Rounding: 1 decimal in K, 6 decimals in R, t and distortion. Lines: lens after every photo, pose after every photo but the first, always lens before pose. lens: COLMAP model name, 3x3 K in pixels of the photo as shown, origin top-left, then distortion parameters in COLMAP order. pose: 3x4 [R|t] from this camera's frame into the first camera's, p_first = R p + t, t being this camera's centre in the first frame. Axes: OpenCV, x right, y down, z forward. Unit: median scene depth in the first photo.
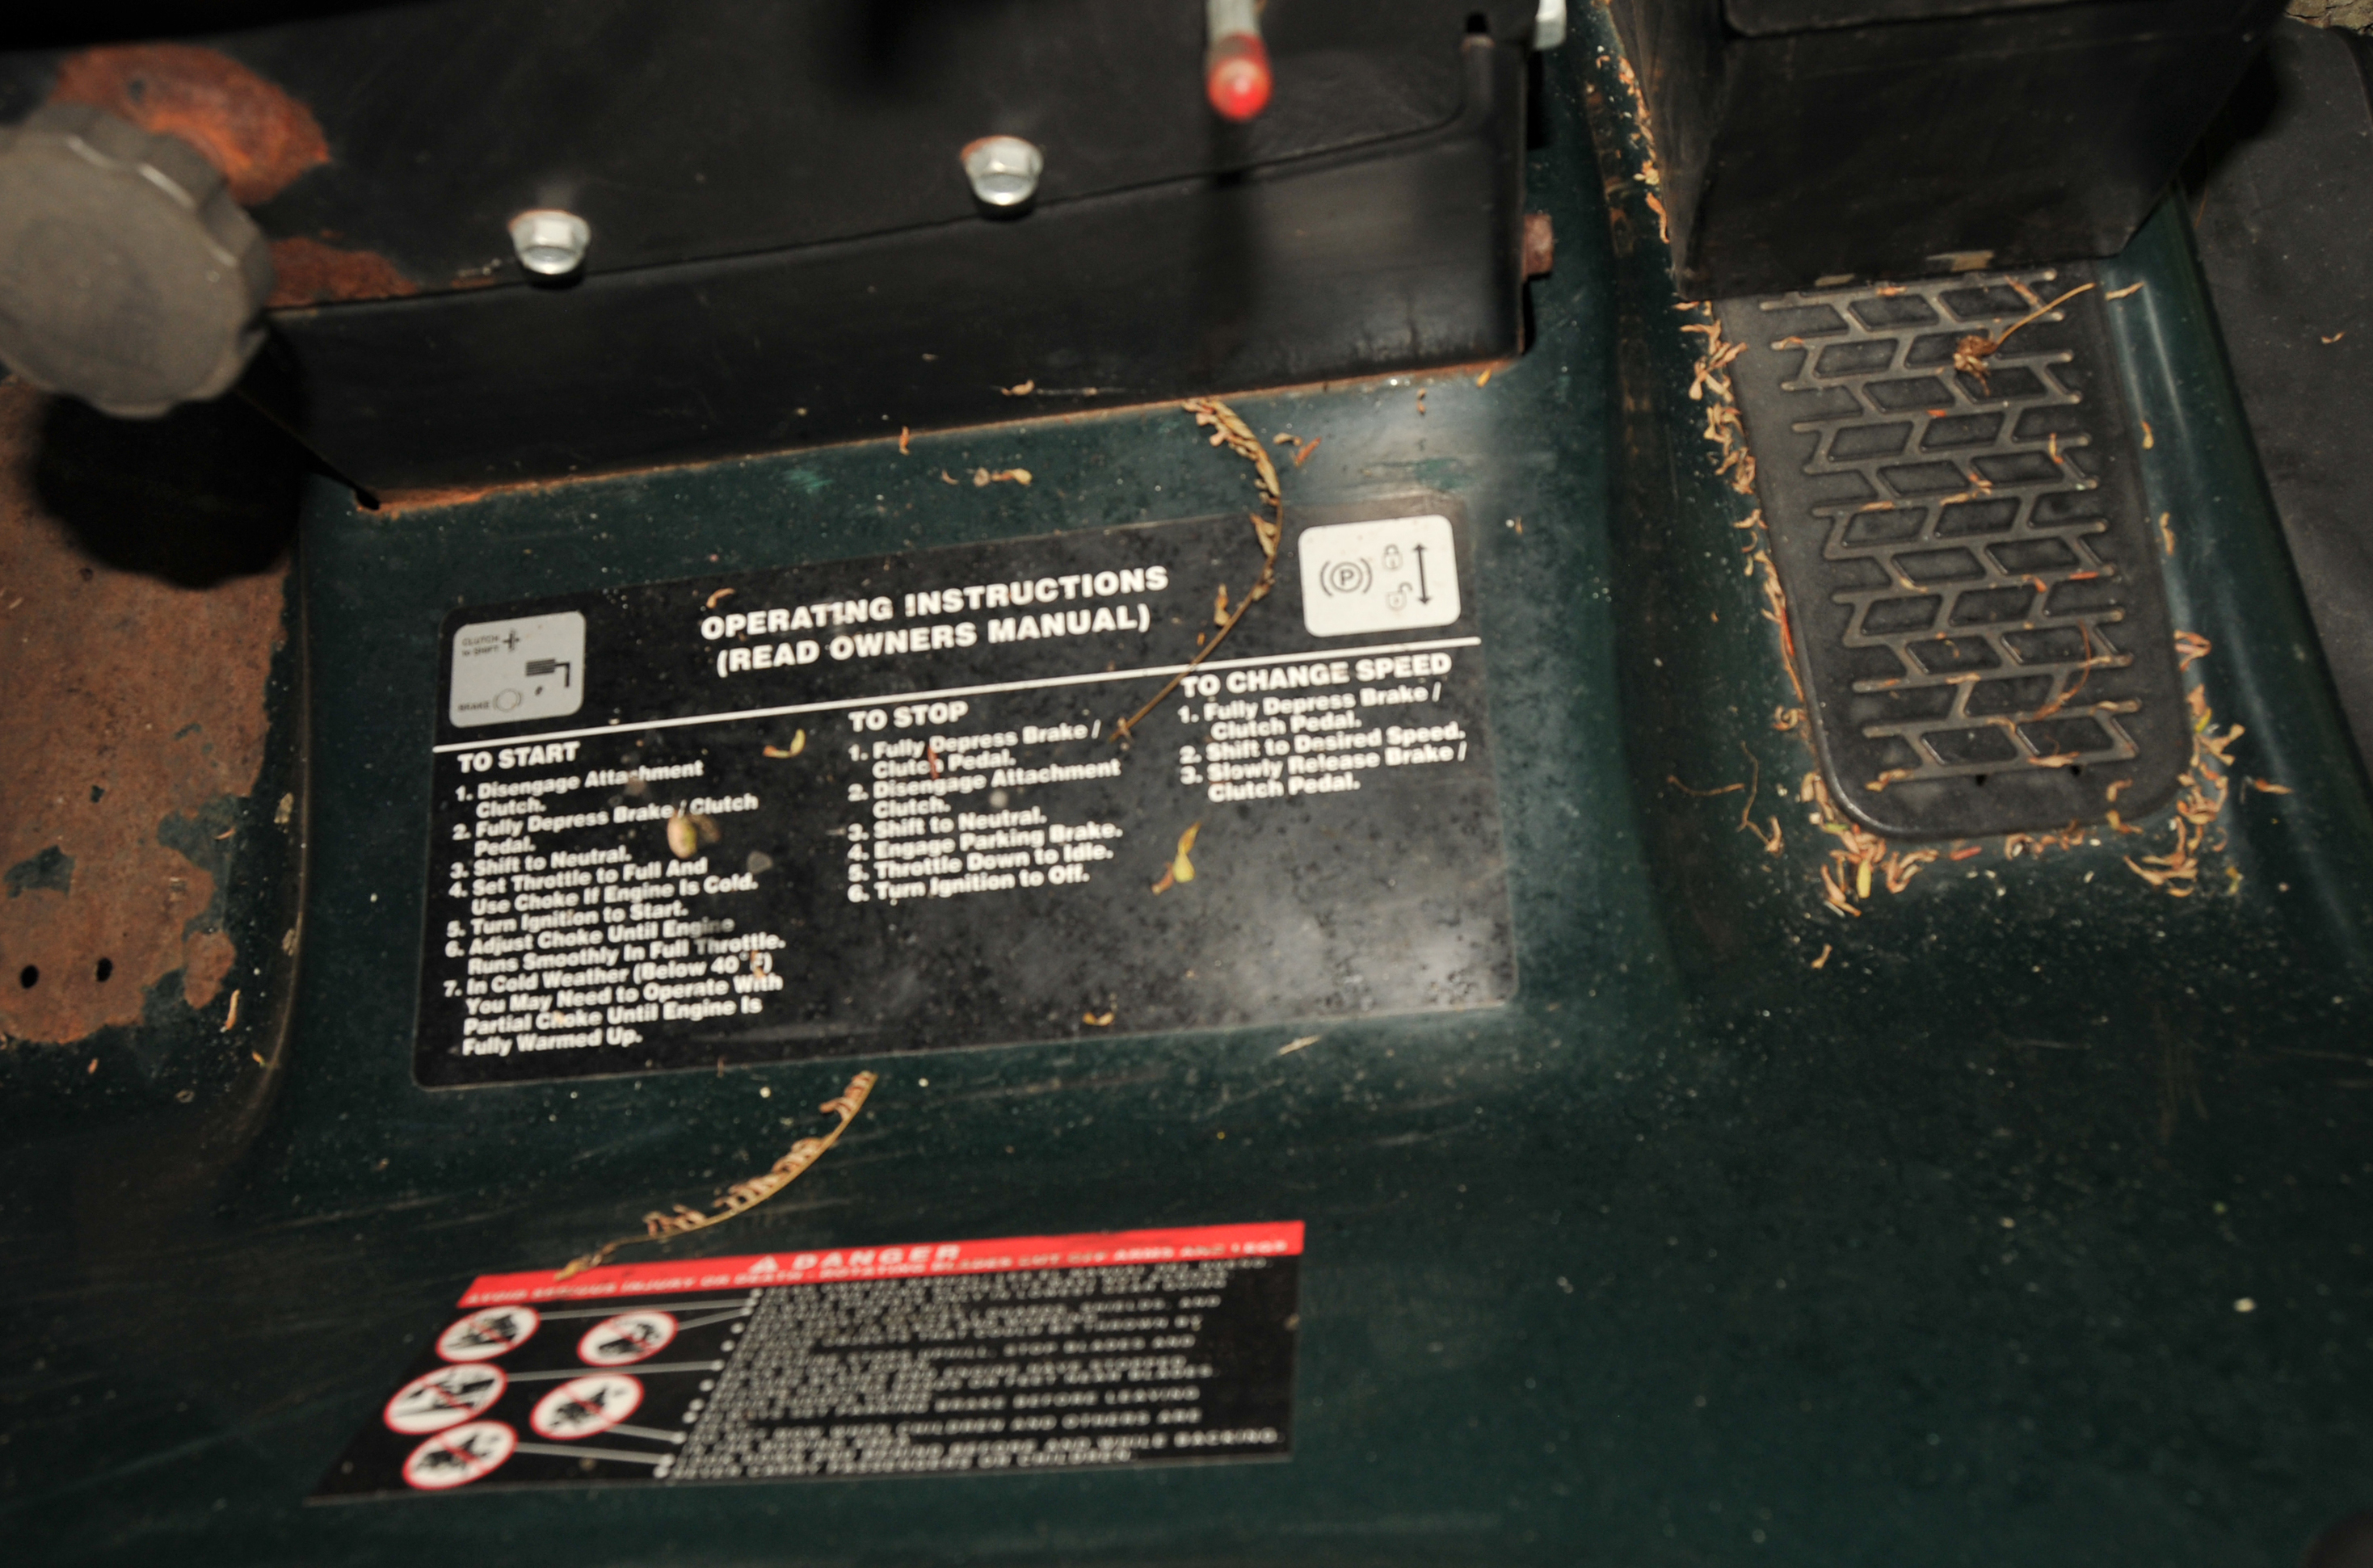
lens RADIAL K [[1854.3, 0, 1186.5], [0, 1854.3, 784.0], [0, 0, 1]] dist [-0.070647, 0.015049]
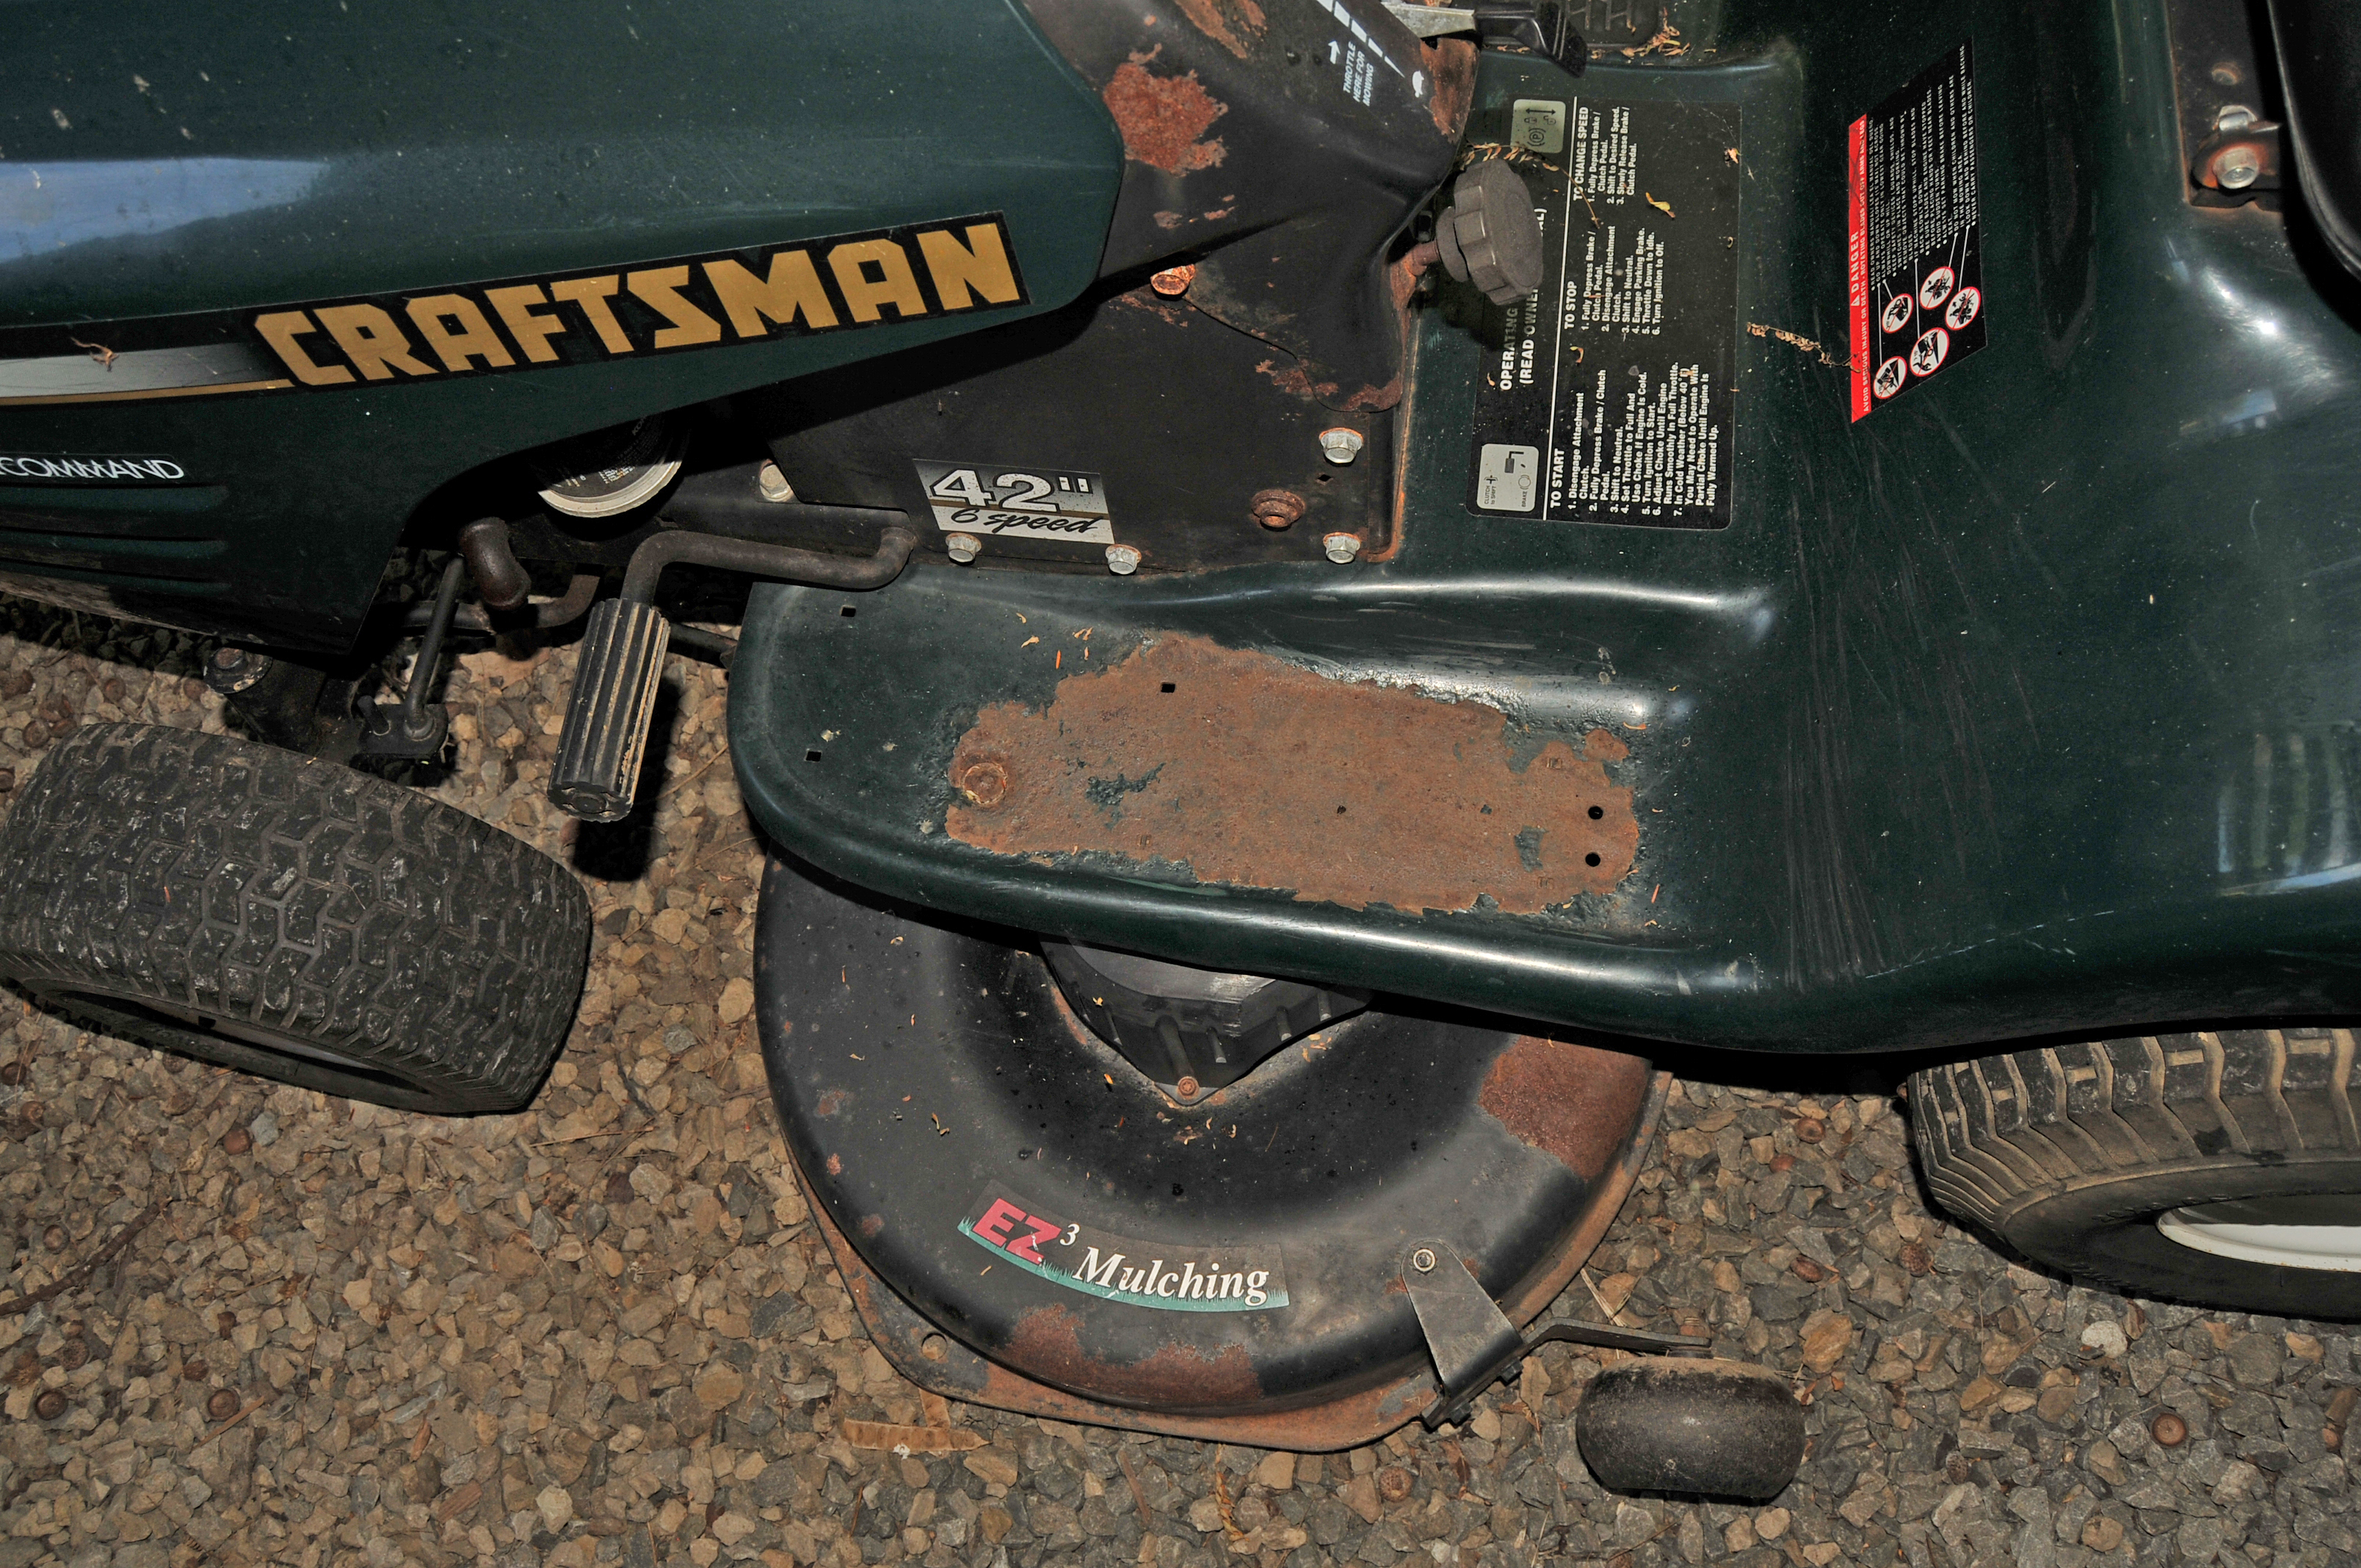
lens RADIAL K [[1845.0, 0, 1180.5], [0, 1845.0, 784.0], [0, 0, 1]] dist [-0.070647, 0.015049]
pose [[0.216143, -0.852996, 0.475057, -1.702888], [0.959216, 0.276300, 0.059688, -0.436584], [-0.182172, 0.442781, 0.877928, -0.494135]]
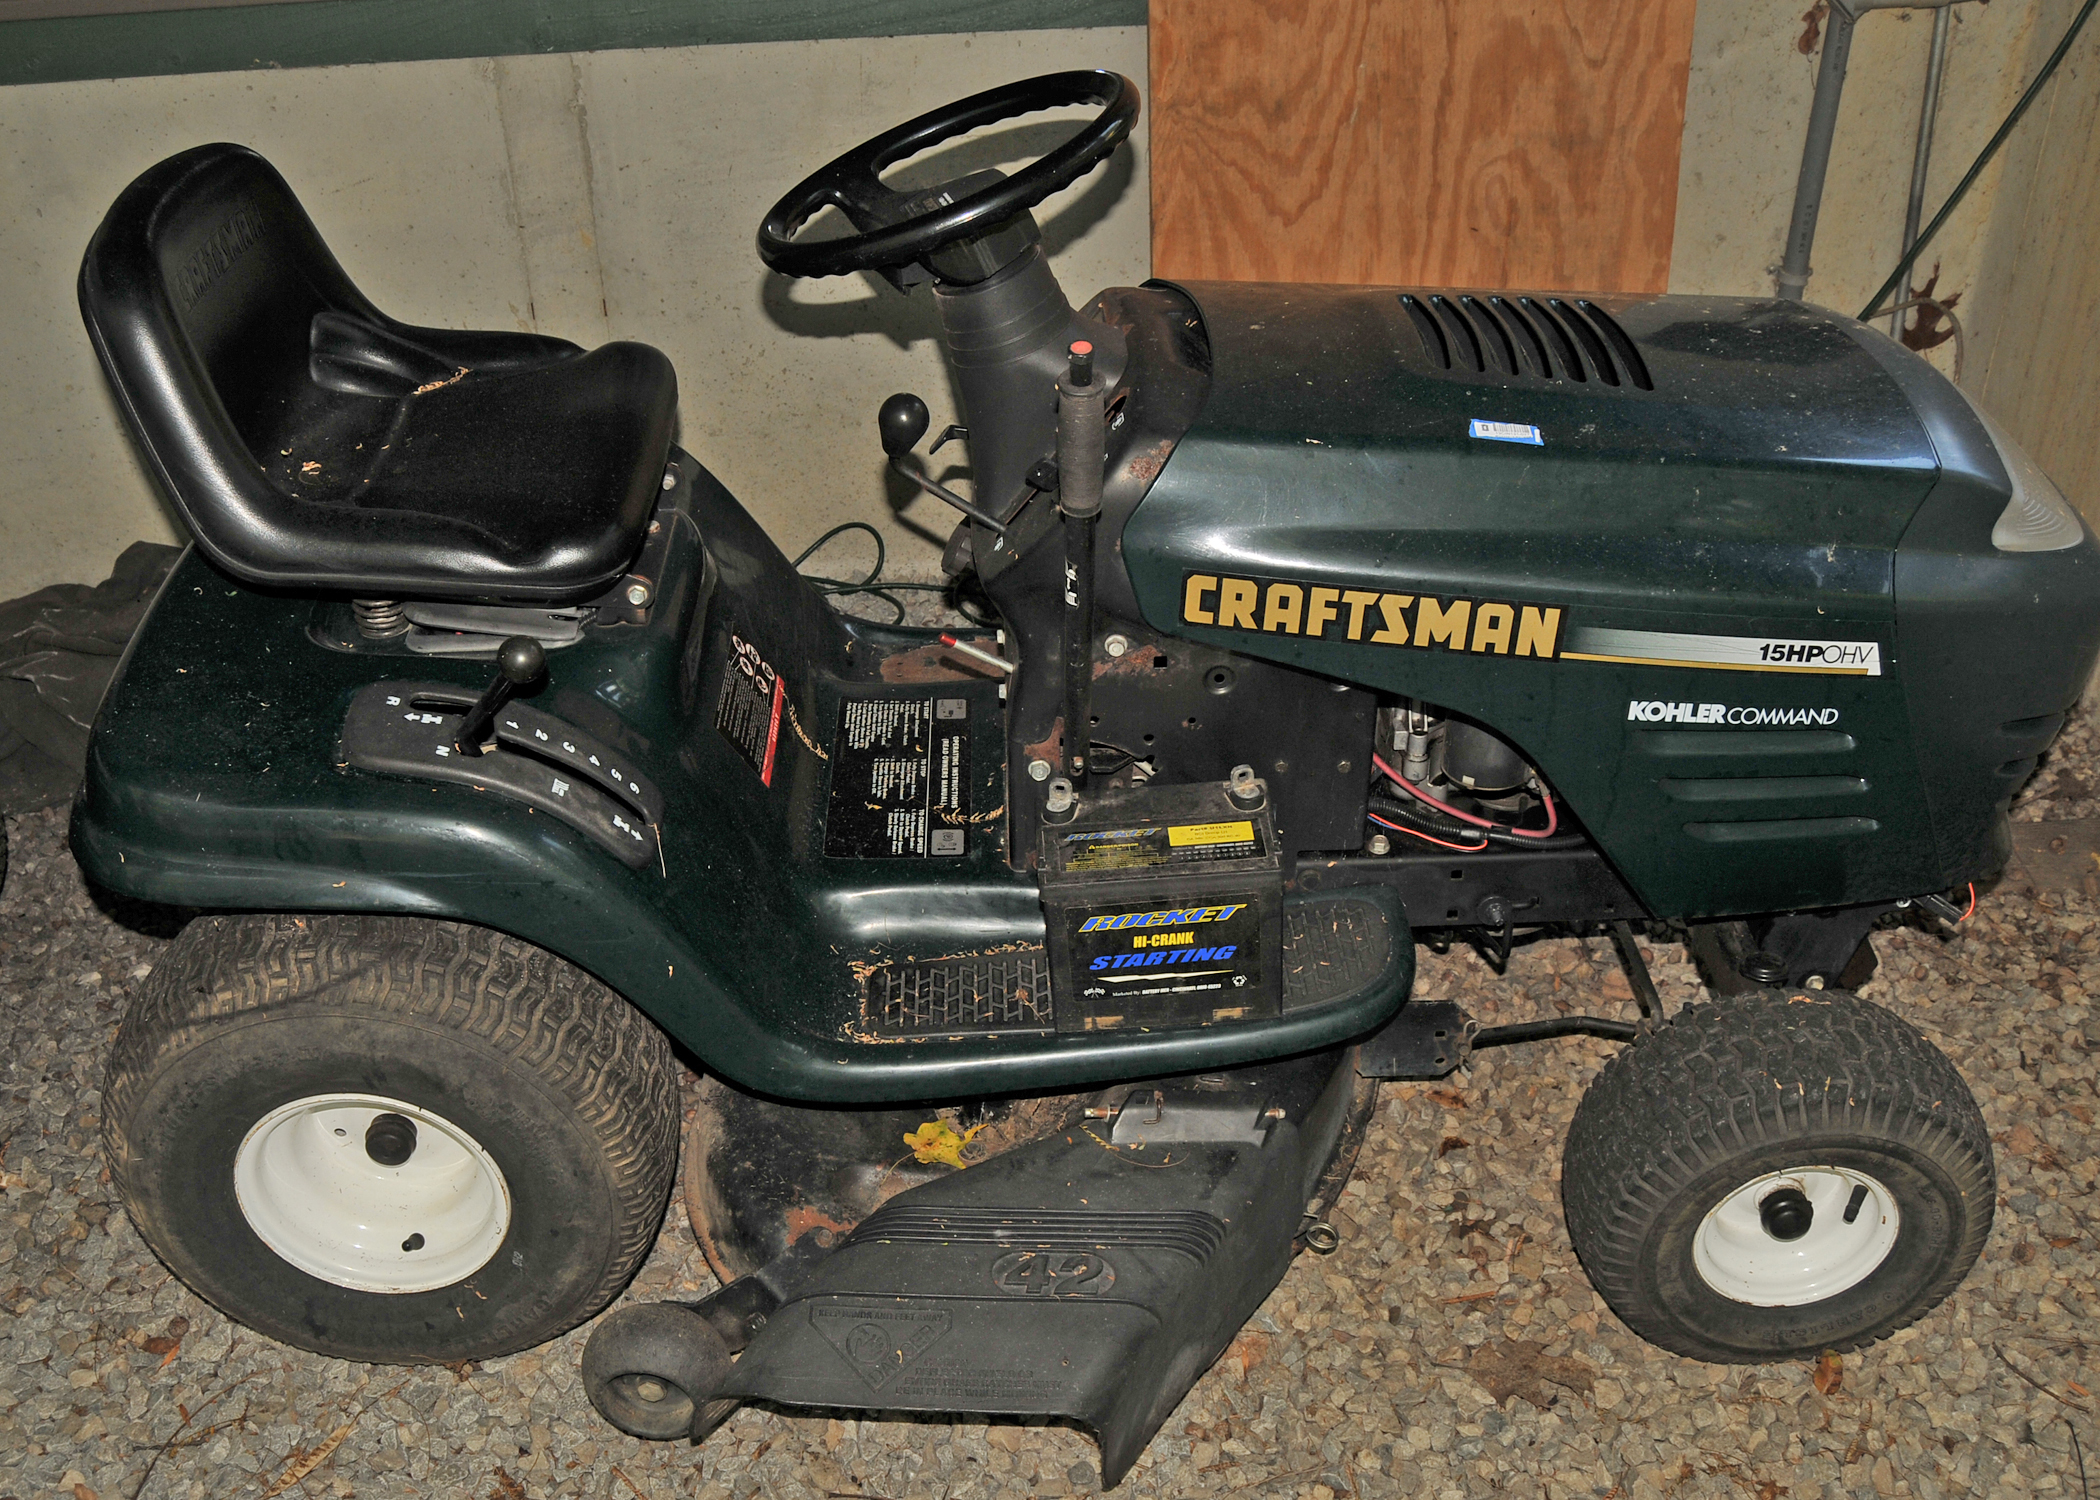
lens RADIAL K [[2128.6, 0, 1050.0], [0, 2128.6, 750.0], [0, 0, 1]] dist [-0.005394, 0.000291]
pose [[-0.032131, 0.648356, -0.760659, 3.115059], [-0.956802, 0.200075, 0.210952, -1.205893], [0.288961, 0.734578, 0.613920, -1.601582]]
